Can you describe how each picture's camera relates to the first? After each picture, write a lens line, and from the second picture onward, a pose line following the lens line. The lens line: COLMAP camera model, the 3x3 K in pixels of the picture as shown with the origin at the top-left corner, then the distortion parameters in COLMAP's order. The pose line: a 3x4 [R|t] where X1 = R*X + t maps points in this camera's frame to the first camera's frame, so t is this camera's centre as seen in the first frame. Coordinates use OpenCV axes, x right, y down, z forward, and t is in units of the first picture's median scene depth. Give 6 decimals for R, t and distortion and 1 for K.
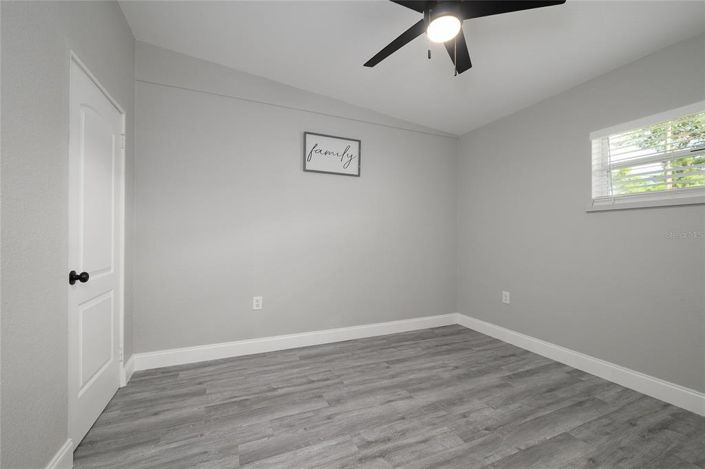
lens RADIAL K [[280.3, 0, 354.0], [0, 280.3, 234.7], [0, 0, 1]] dist [-0.002422, -0.000254]
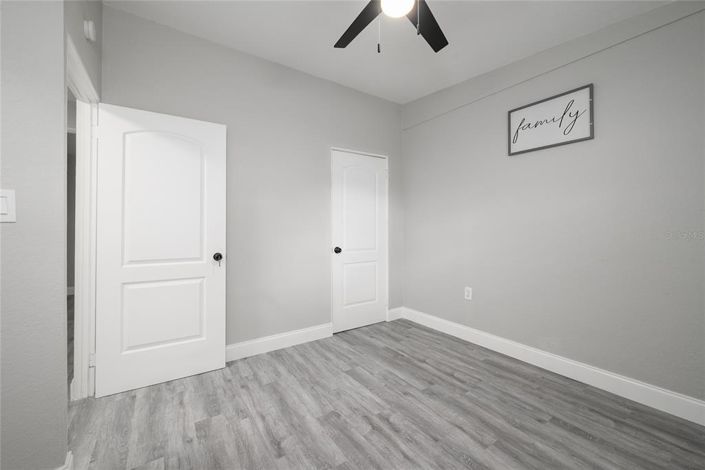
lens RADIAL K [[280.3, 0, 354.0], [0, 280.3, 235.2], [0, 0, 1]] dist [-0.002422, -0.000254]
pose [[0.218374, 0.012901, -0.975780, 0.712560], [0.008634, 0.999848, 0.015152, 0.001158], [0.975827, -0.011734, 0.218230, 0.419499]]
